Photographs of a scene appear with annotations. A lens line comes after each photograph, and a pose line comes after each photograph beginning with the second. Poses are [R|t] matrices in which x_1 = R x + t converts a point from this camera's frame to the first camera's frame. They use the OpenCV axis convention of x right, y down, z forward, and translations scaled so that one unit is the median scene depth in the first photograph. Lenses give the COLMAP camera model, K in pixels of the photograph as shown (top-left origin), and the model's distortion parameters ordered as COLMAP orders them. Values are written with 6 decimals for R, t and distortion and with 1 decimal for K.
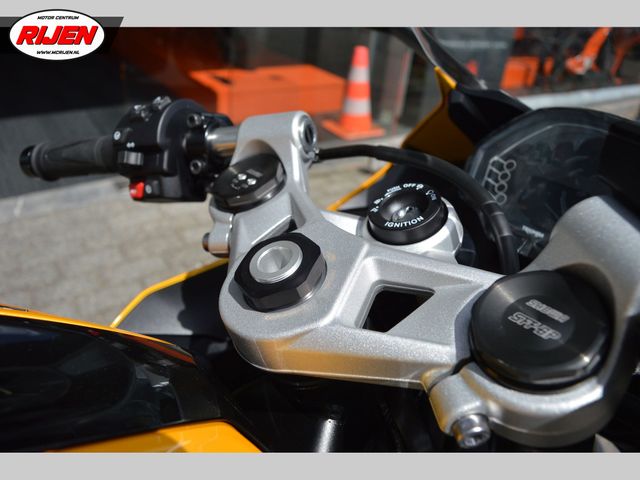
lens RADIAL K [[501.3, 0, 320.0], [0, 501.3, 240.0], [0, 0, 1]] dist [-0.005358, -0.003567]
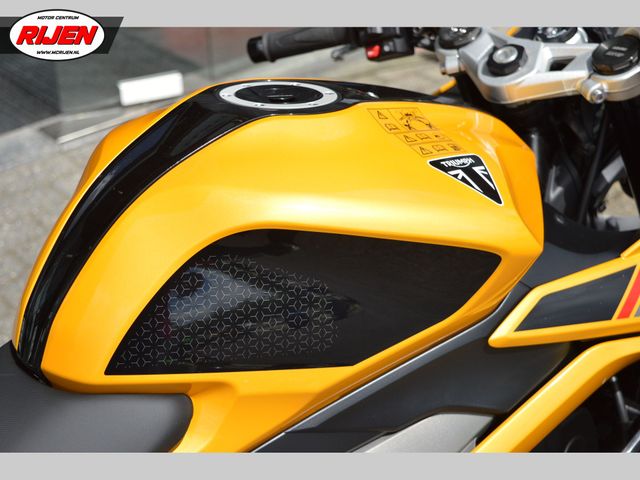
lens RADIAL K [[1179.3, 0, 320.0], [0, 1179.3, 240.0], [0, 0, 1]] dist [0.178354, -0.148364]
pose [[0.991391, -0.122043, 0.047432, -1.254099], [0.123467, 0.991944, -0.028341, 0.905742], [-0.043591, 0.033953, 0.998472, -4.232585]]
